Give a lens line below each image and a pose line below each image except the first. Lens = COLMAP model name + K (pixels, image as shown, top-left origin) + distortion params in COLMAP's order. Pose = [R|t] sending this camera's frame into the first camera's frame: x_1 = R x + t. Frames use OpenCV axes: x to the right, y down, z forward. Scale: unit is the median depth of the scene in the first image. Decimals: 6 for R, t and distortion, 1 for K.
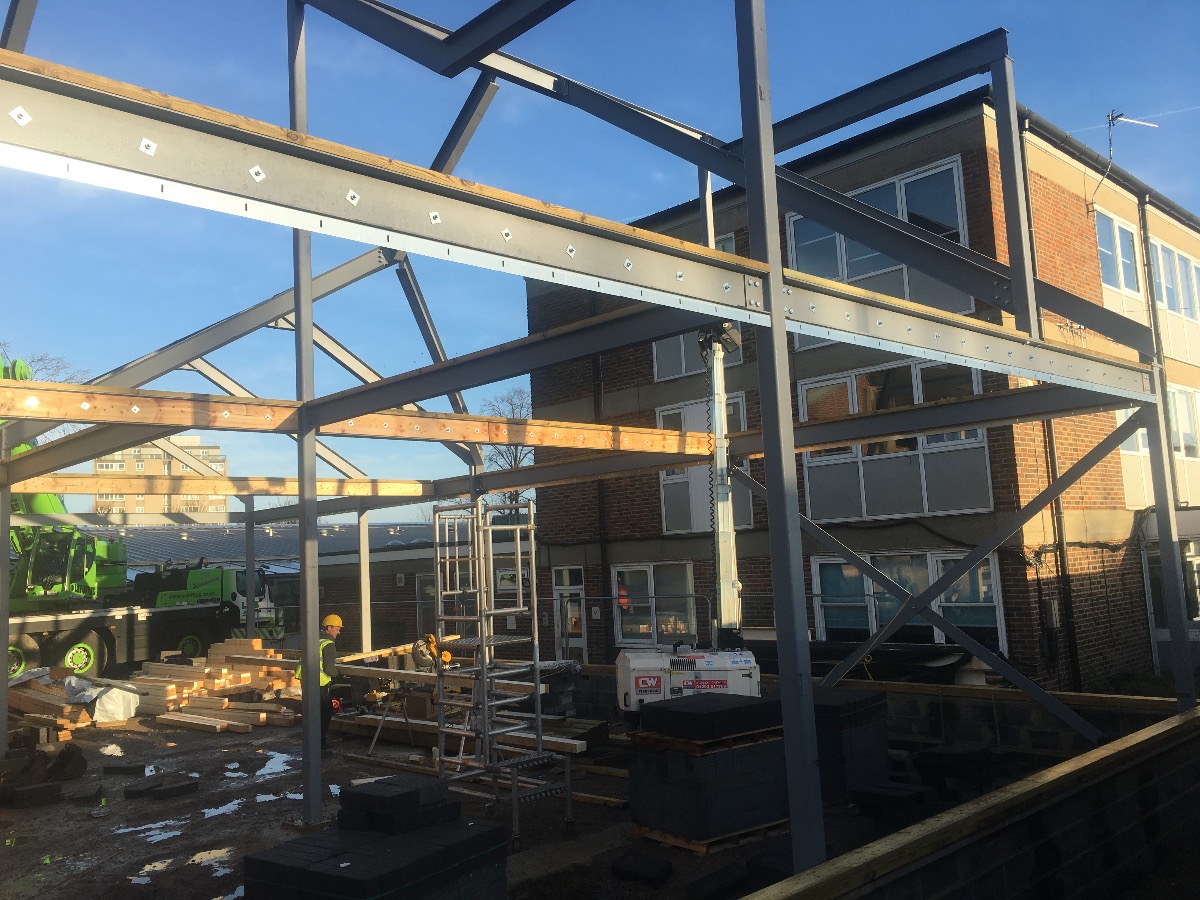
lens RADIAL K [[1016.4, 0, 600.0], [0, 1016.4, 450.0], [0, 0, 1]] dist [0.086282, -0.118403]
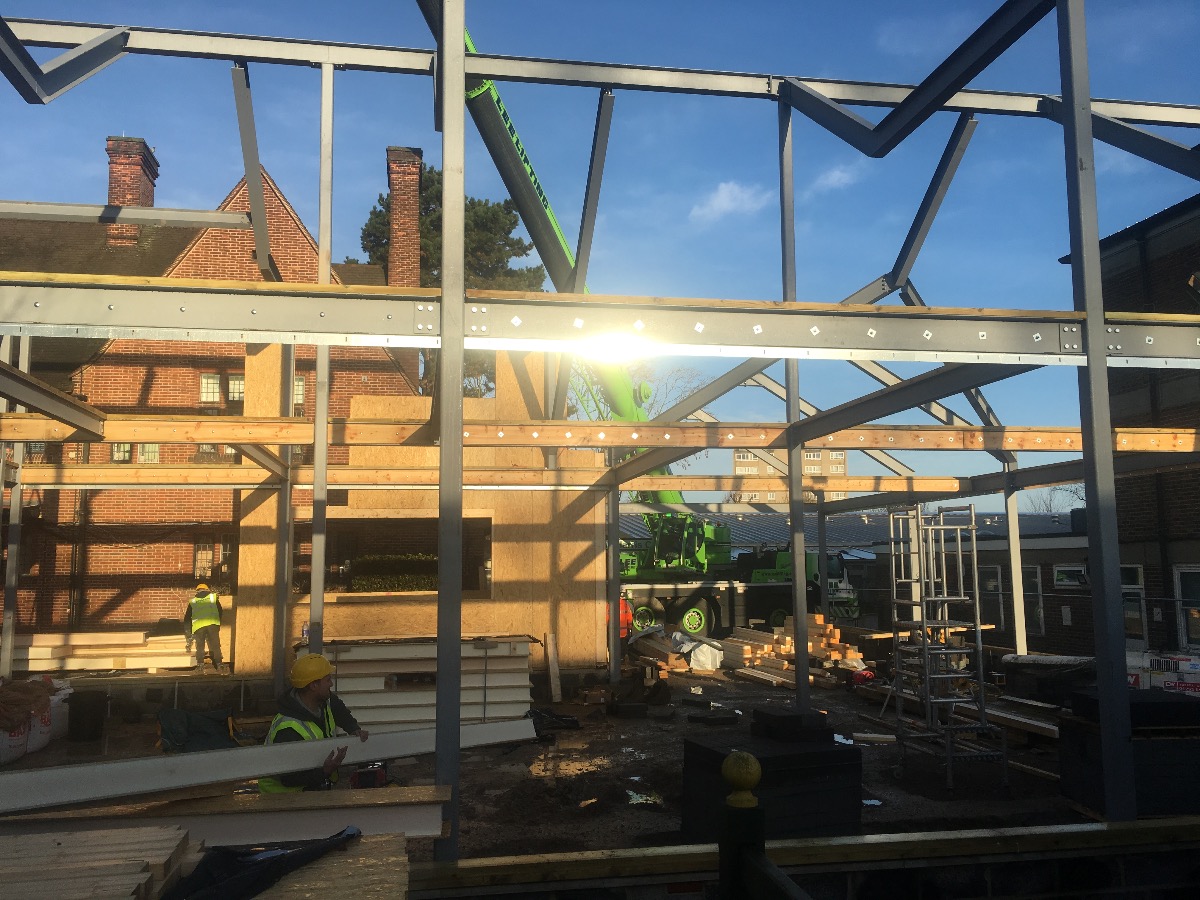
lens RADIAL K [[1016.4, 0, 600.0], [0, 1016.4, 450.0], [0, 0, 1]] dist [0.086282, -0.118403]
pose [[0.830088, -0.020650, -0.557249, 0.118176], [0.028173, 0.999591, 0.004925, -0.014821], [0.556920, -0.019788, 0.830331, -0.097356]]
